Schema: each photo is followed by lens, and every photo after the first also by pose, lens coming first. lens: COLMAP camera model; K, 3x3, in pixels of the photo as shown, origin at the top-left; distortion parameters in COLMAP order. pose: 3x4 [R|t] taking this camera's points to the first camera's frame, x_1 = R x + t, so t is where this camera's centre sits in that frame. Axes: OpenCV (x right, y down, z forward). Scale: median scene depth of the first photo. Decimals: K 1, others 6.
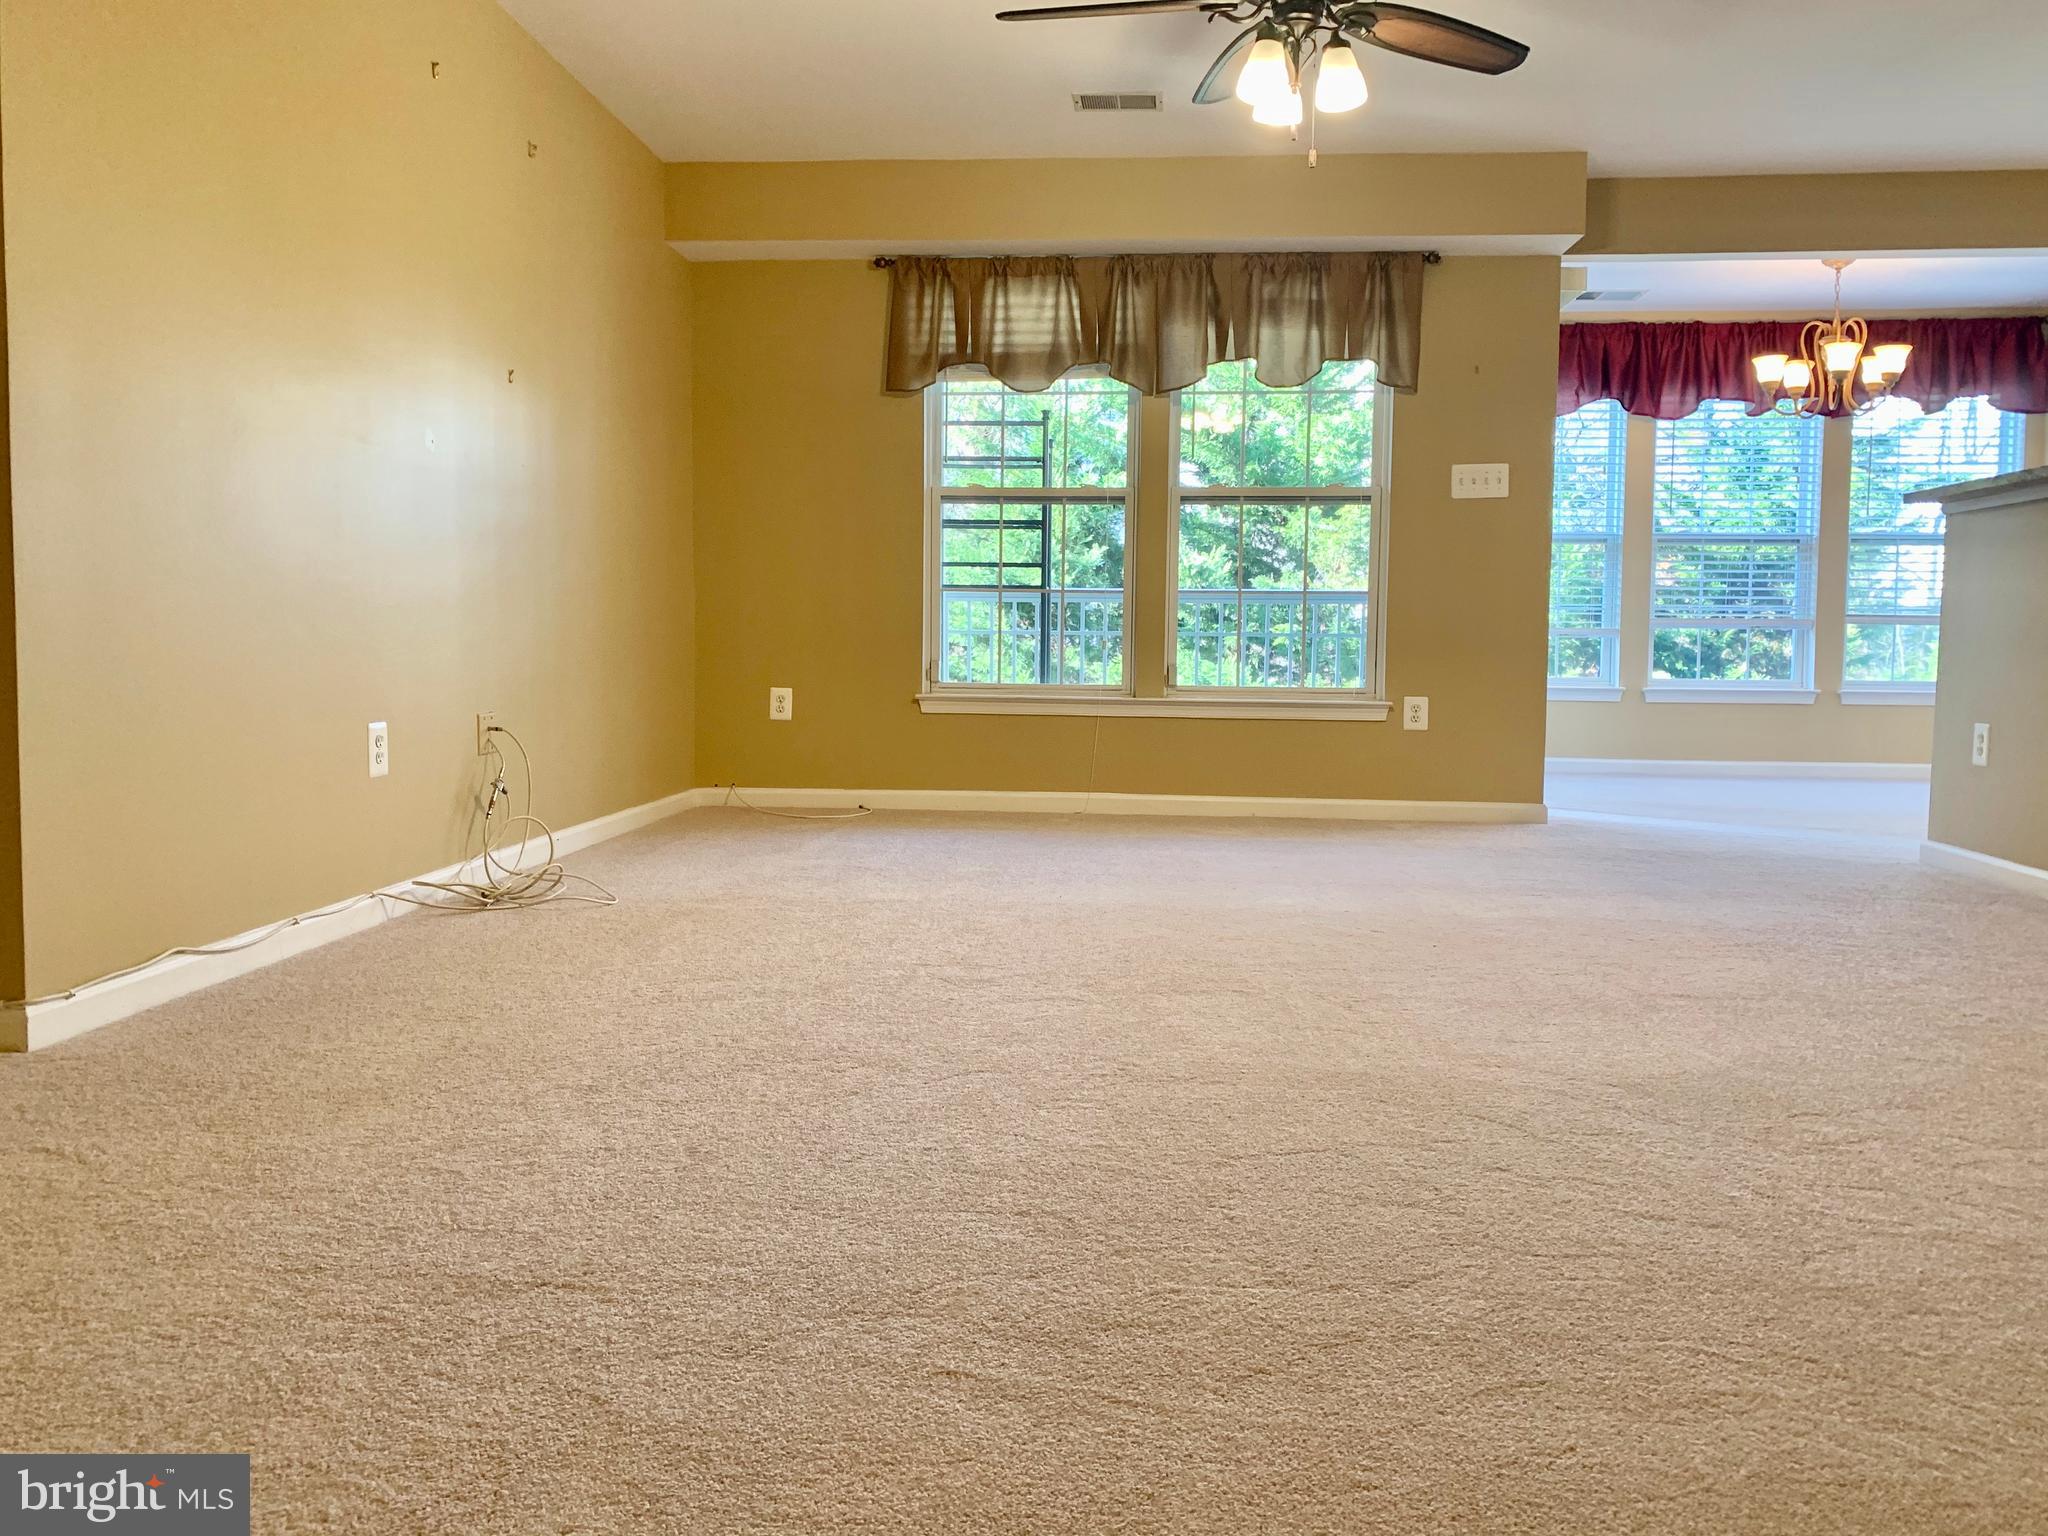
lens RADIAL K [[1554.9, 0, 1028.4], [0, 1554.9, 756.9], [0, 0, 1]] dist [0.050499, -0.056224]
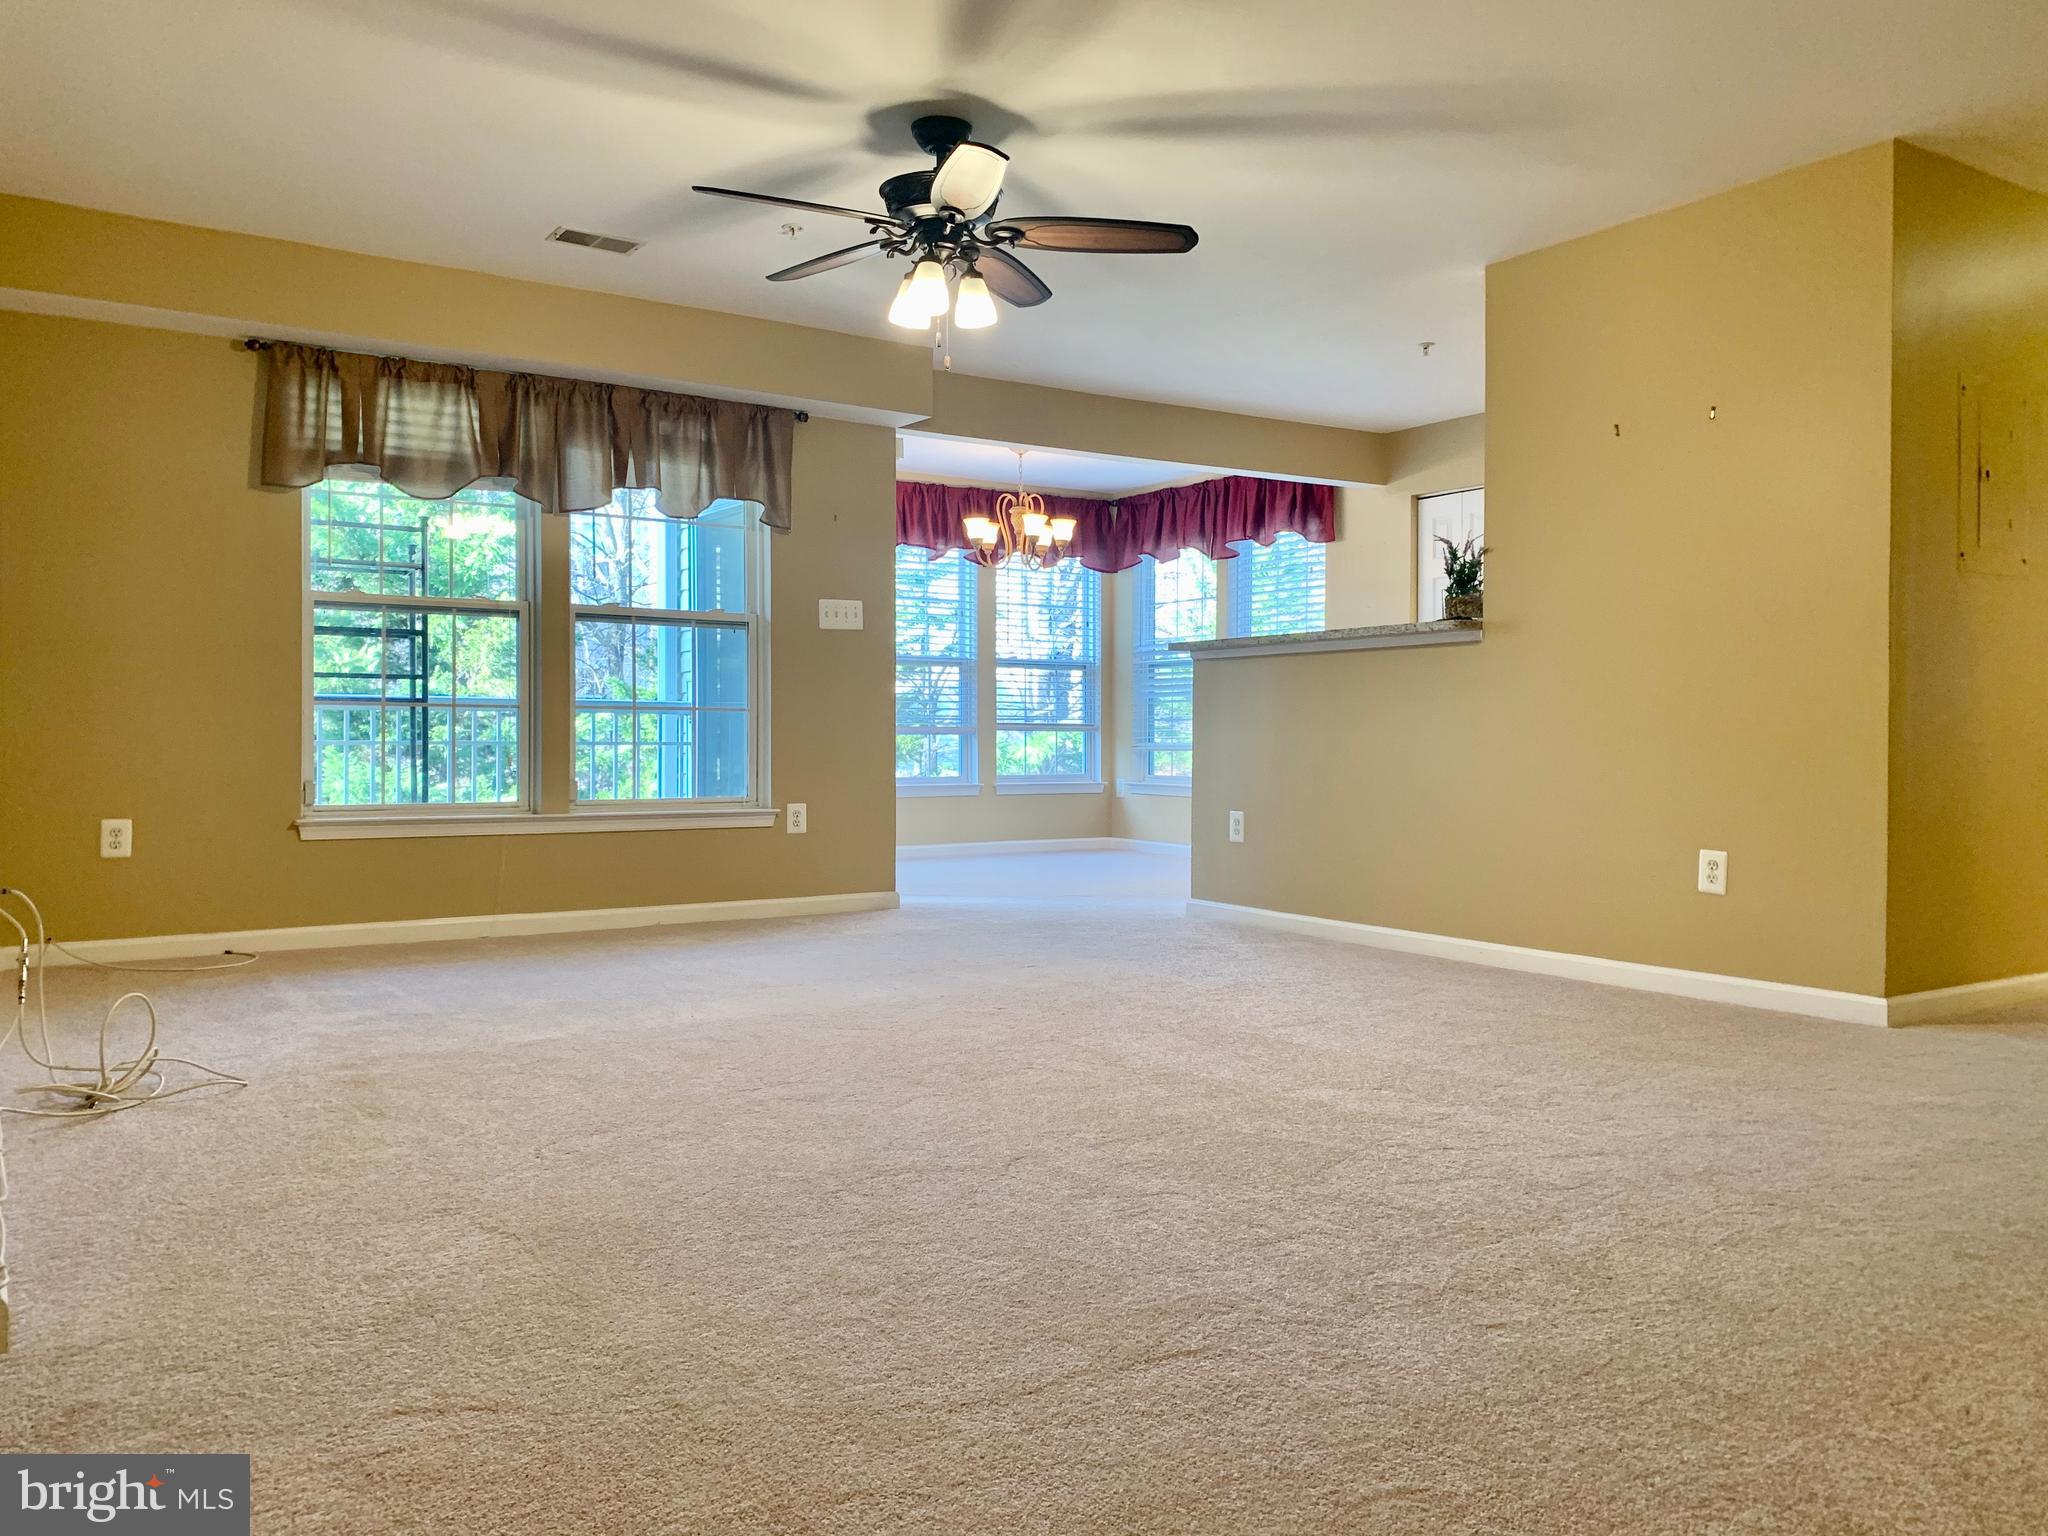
lens RADIAL K [[1554.9, 0, 1012.9], [0, 1554.9, 738.1], [0, 0, 1]] dist [0.050499, -0.056224]
pose [[0.789493, -0.009311, 0.613689, -0.307517], [0.052648, 0.997227, -0.052599, -0.018442], [-0.611498, 0.073836, 0.787794, 0.033279]]
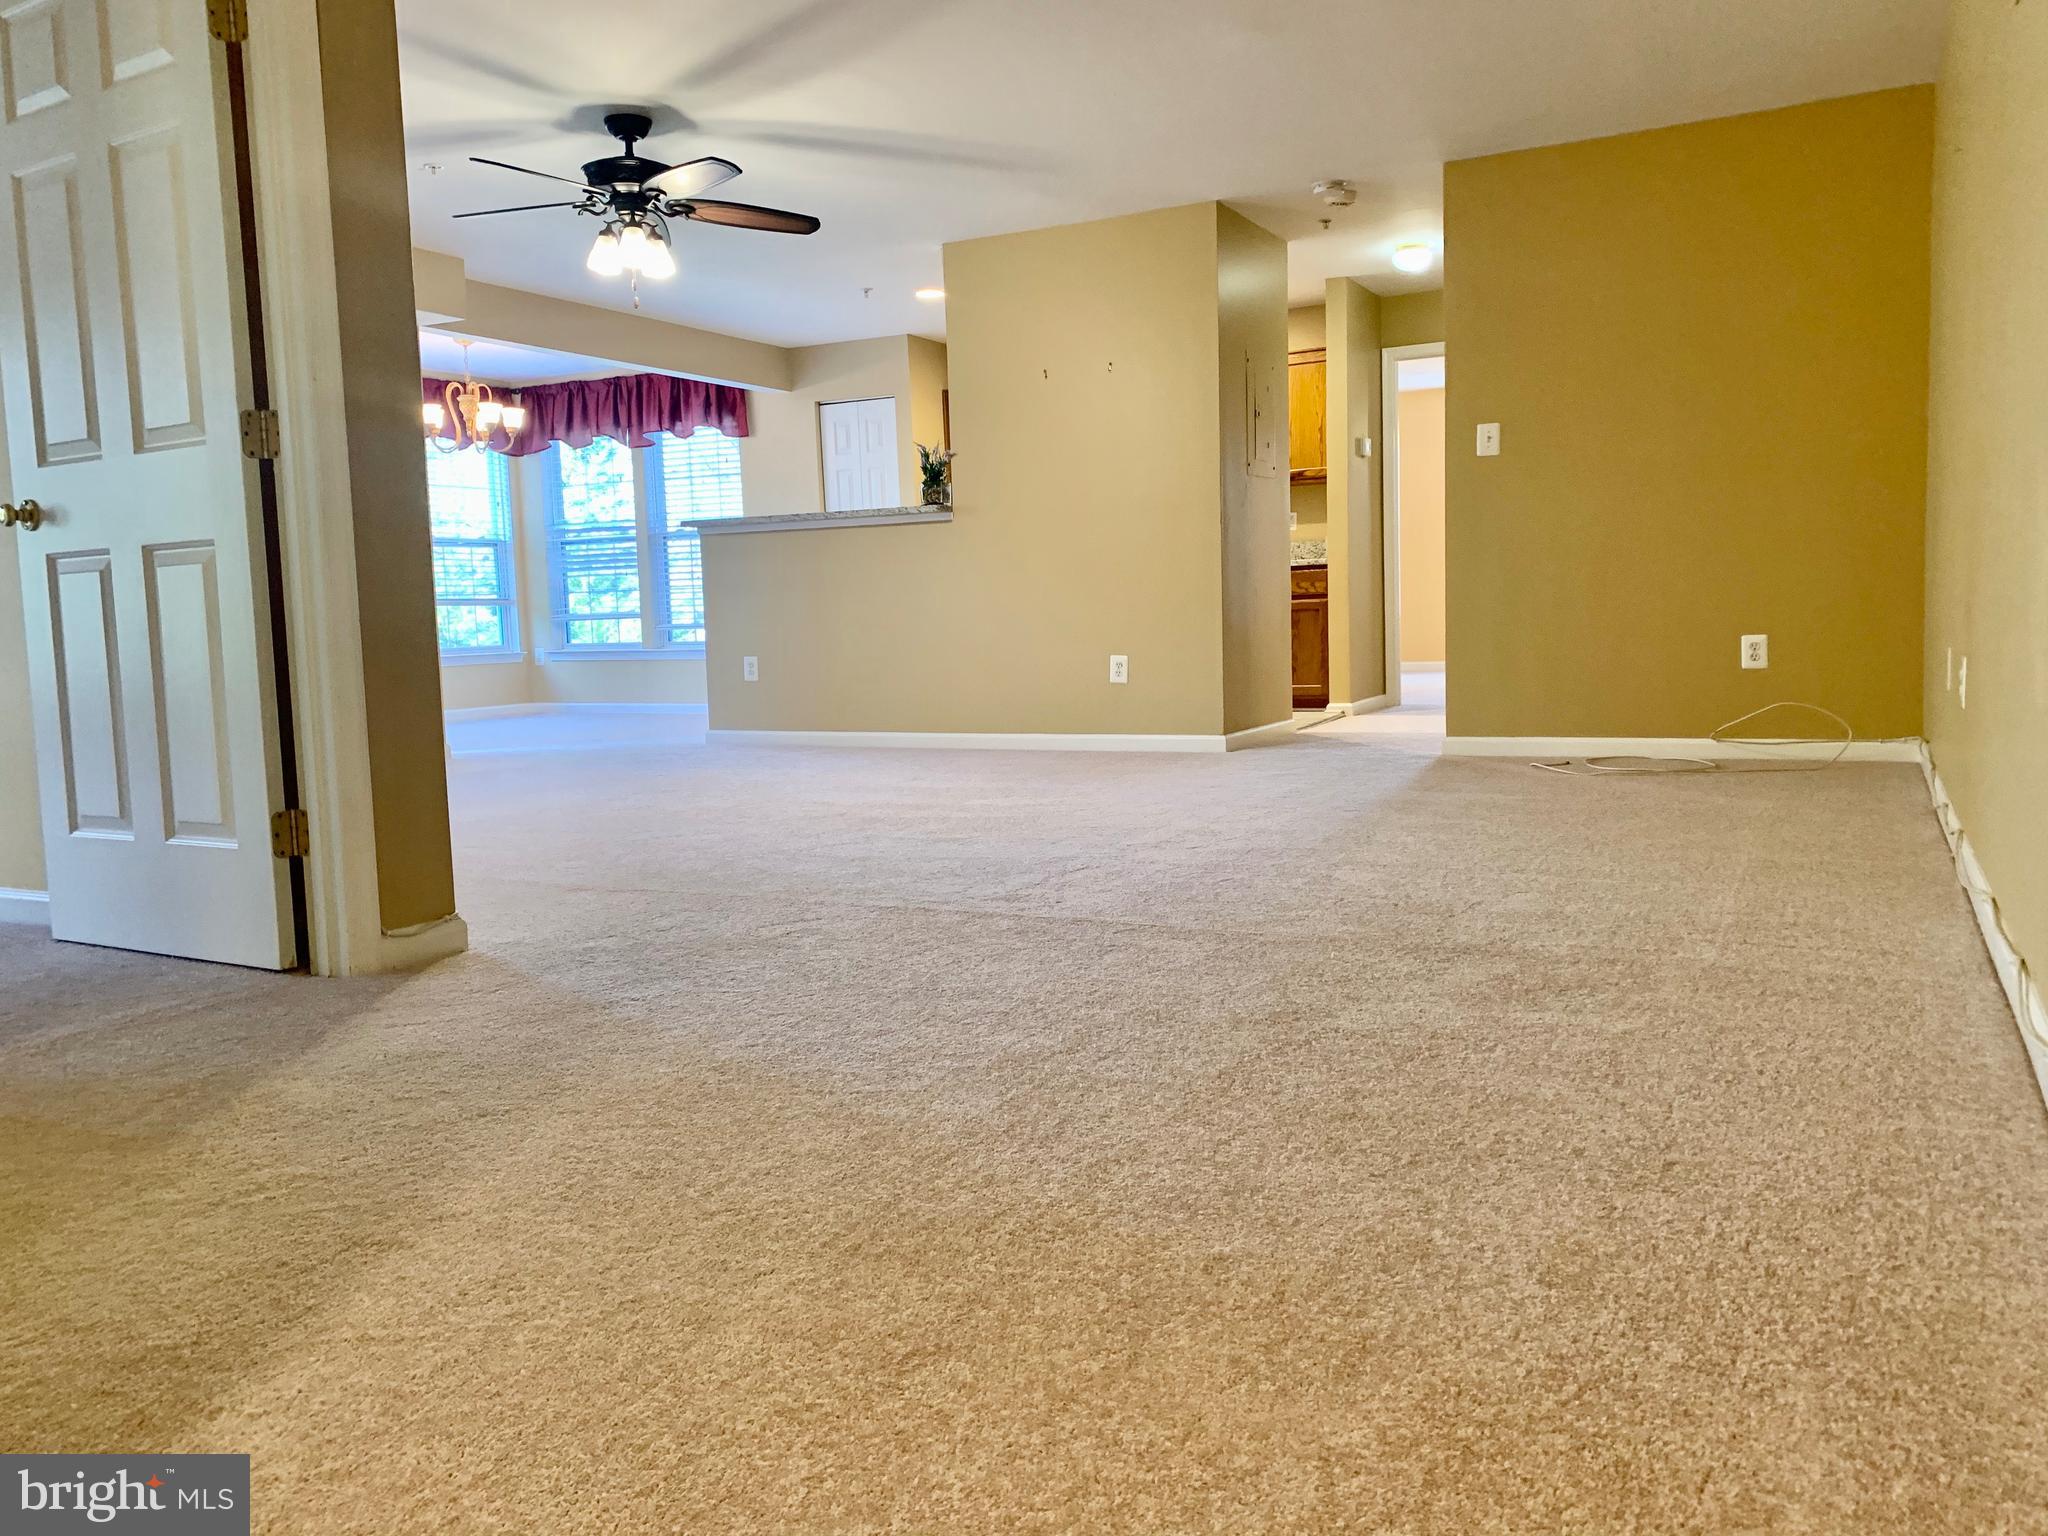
lens RADIAL K [[1554.9, 0, 1030.2], [0, 1554.9, 776.3], [0, 0, 1]] dist [0.050499, -0.056224]
pose [[0.389488, -0.120068, 0.913172, -0.686965], [0.104504, 0.990825, 0.085704, -0.003571], [-0.915084, 0.062050, 0.398462, 0.027793]]
